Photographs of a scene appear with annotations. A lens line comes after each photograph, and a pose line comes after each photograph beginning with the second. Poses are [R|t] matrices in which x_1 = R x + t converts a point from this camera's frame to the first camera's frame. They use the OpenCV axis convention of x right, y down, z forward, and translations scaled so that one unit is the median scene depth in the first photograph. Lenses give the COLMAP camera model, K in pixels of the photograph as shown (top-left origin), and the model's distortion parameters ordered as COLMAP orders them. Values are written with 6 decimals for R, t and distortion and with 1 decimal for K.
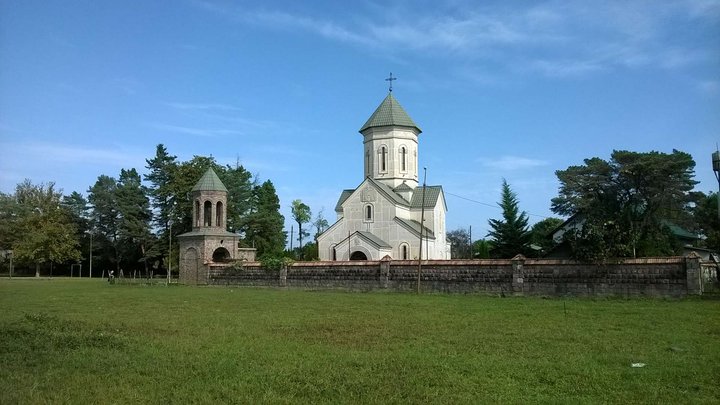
lens RADIAL K [[600.5, 0, 359.5], [0, 600.5, 197.1], [0, 0, 1]] dist [0.015065, -0.072976]
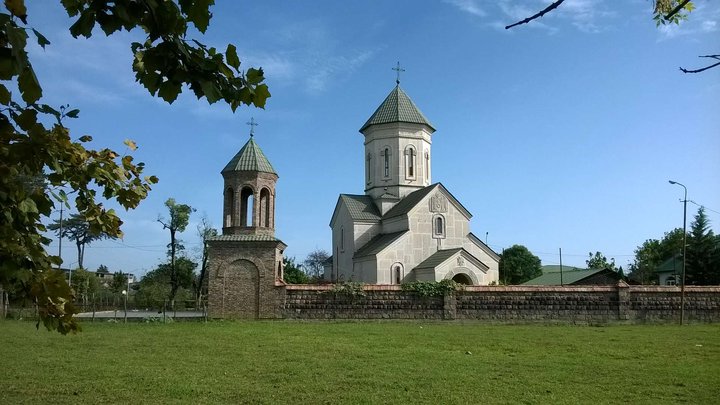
lens RADIAL K [[600.5, 0, 356.3], [0, 600.5, 208.4], [0, 0, 1]] dist [0.015065, -0.072976]
pose [[0.770777, 0.096519, 0.629751, -0.599619], [-0.082634, 0.995254, -0.051398, 0.054703], [-0.631723, -0.012423, 0.775094, 0.451087]]
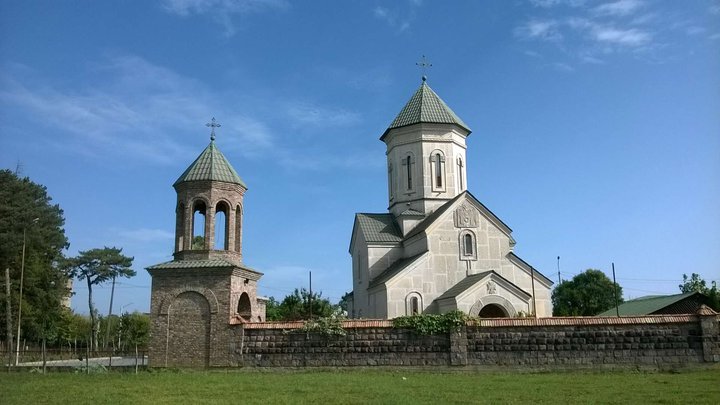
lens RADIAL K [[613.6, 0, 361.4], [0, 613.6, 199.5], [0, 0, 1]] dist [0.007183, -0.078276]
pose [[0.859426, 0.104057, 0.500559, -0.427986], [-0.051219, 0.991667, -0.118210, 0.063057], [-0.508689, 0.075955, 0.857594, 0.501204]]
